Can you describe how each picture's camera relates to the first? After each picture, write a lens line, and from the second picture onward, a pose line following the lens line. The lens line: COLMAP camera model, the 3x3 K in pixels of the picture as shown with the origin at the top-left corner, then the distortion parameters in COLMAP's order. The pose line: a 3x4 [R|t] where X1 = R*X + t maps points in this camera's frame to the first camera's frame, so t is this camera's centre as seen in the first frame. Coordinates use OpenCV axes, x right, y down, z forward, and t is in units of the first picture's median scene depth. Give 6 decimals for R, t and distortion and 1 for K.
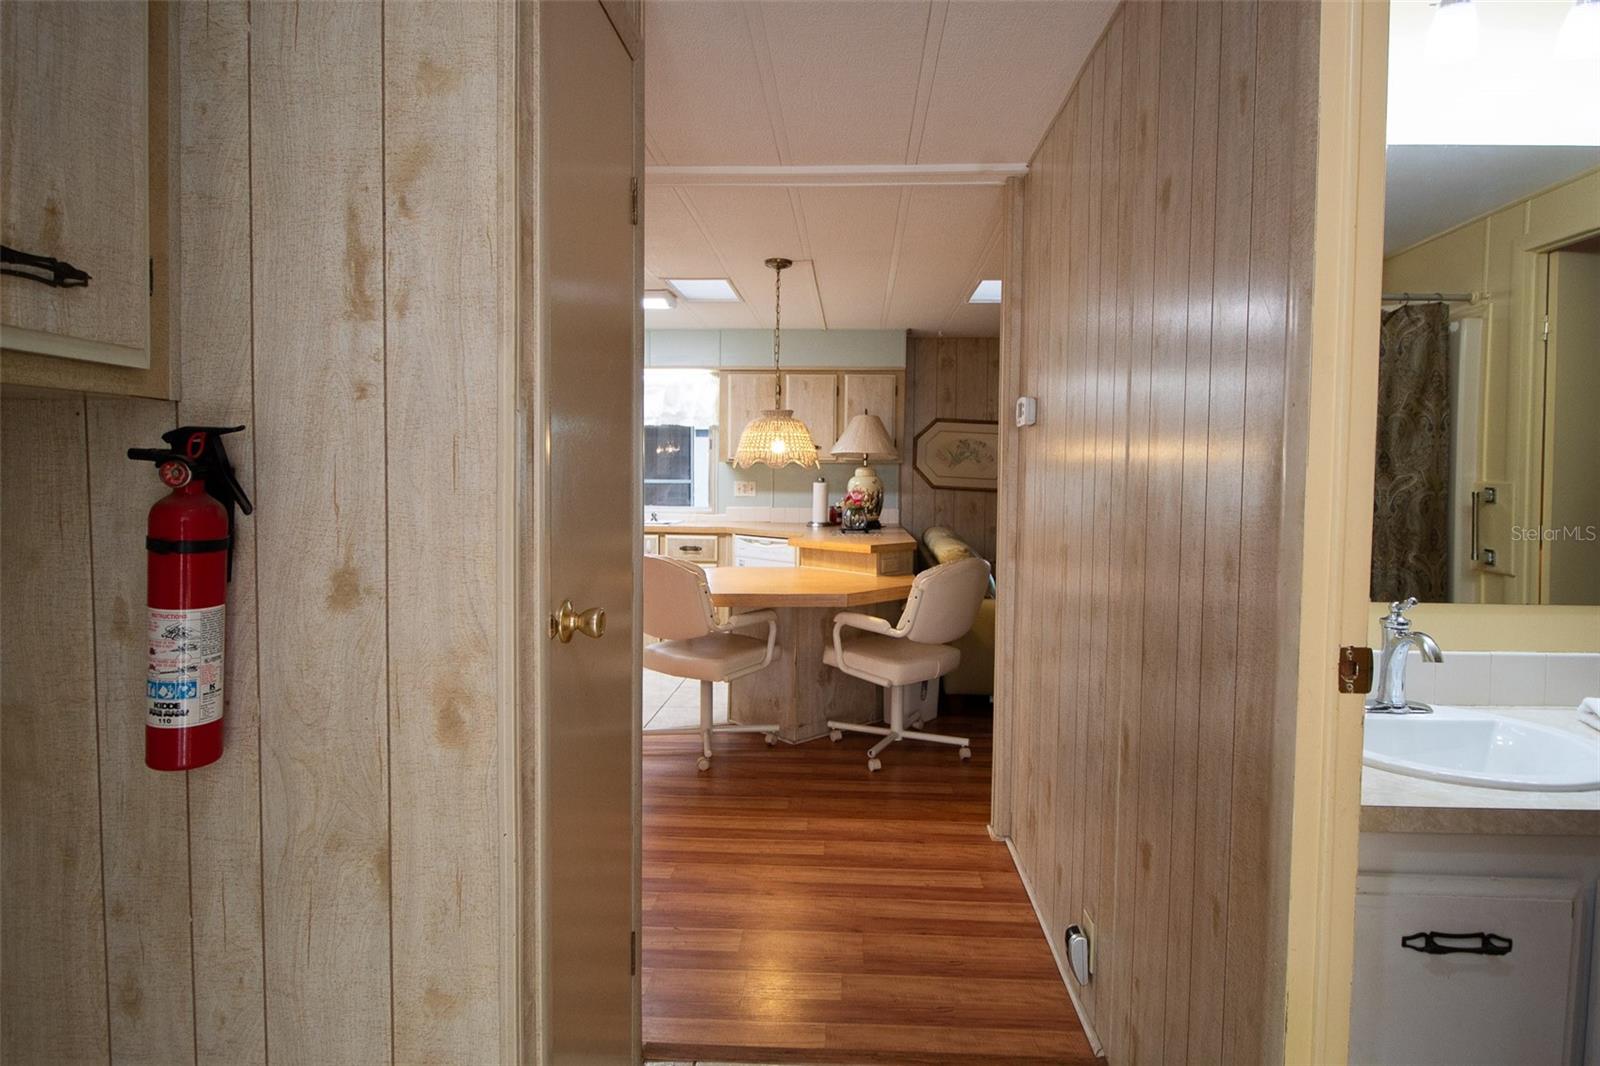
lens RADIAL K [[862.2, 0, 805.2], [0, 862.2, 520.5], [0, 0, 1]] dist [-0.000718, -0.000554]
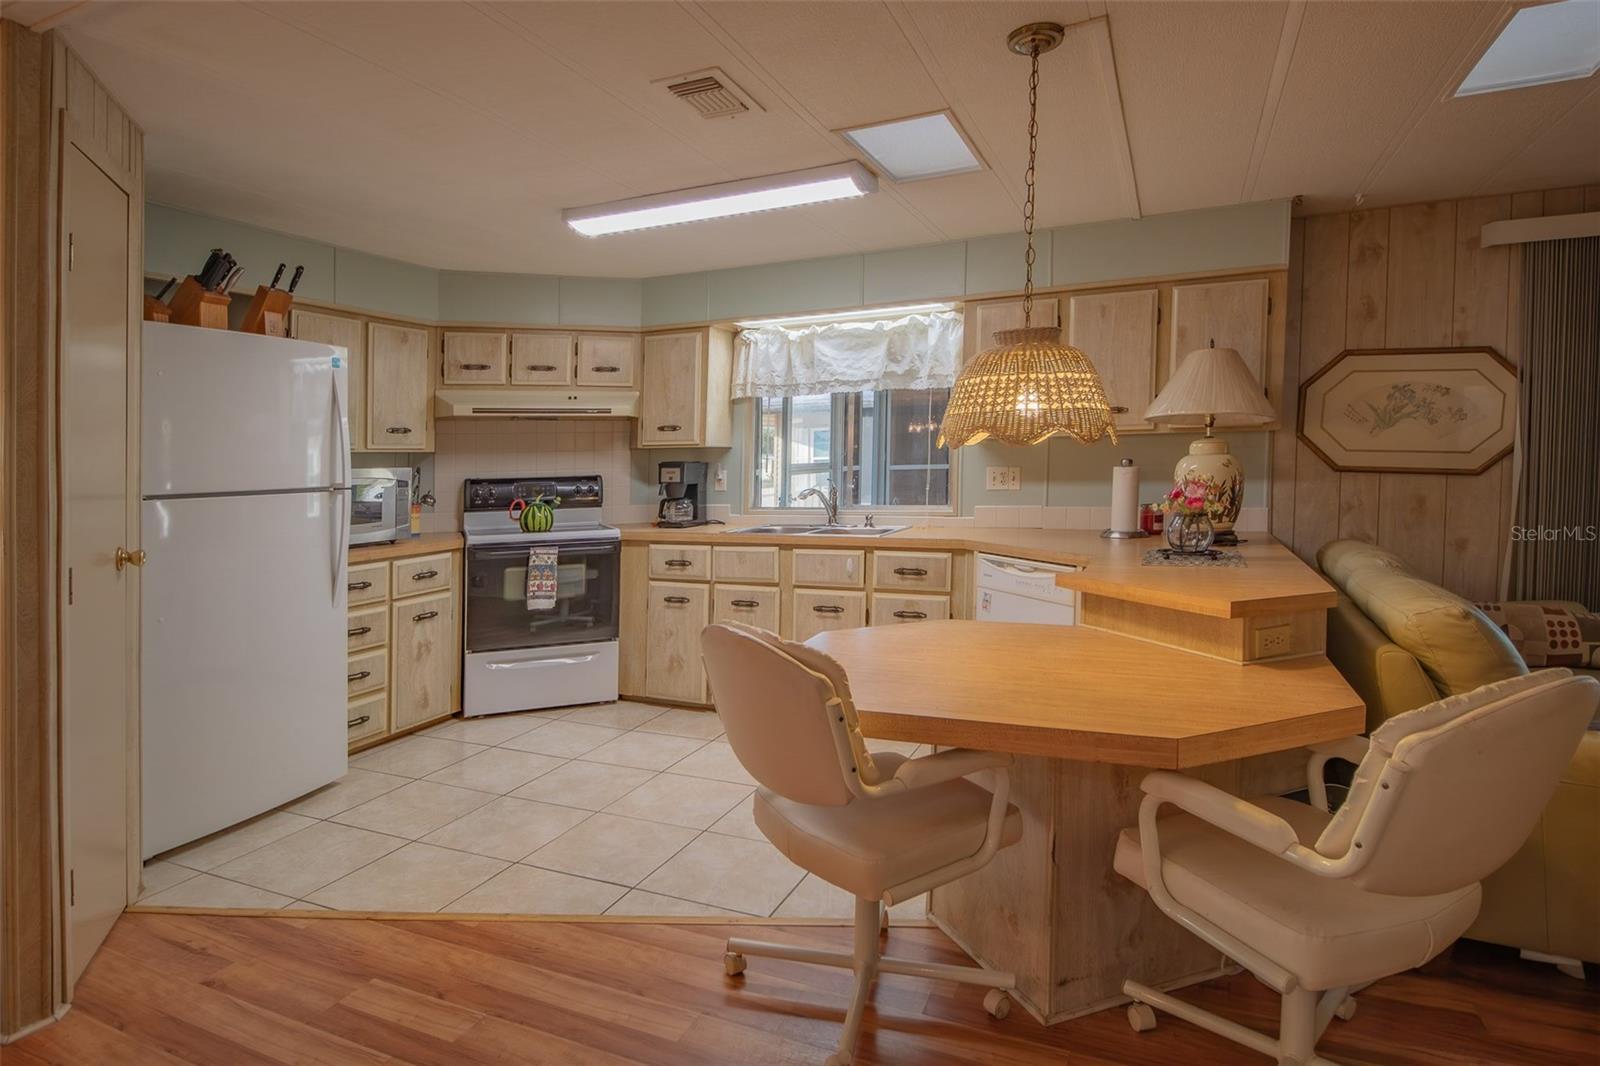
lens RADIAL K [[891.9, 0, 736.7], [0, 891.9, 563.2], [0, 0, 1]] dist [-0.000860, -0.000093]
pose [[0.920832, 0.016347, -0.389616, 0.016461], [0.008947, 0.997972, 0.063018, -0.026158], [0.389856, -0.061515, 0.918819, 0.441611]]
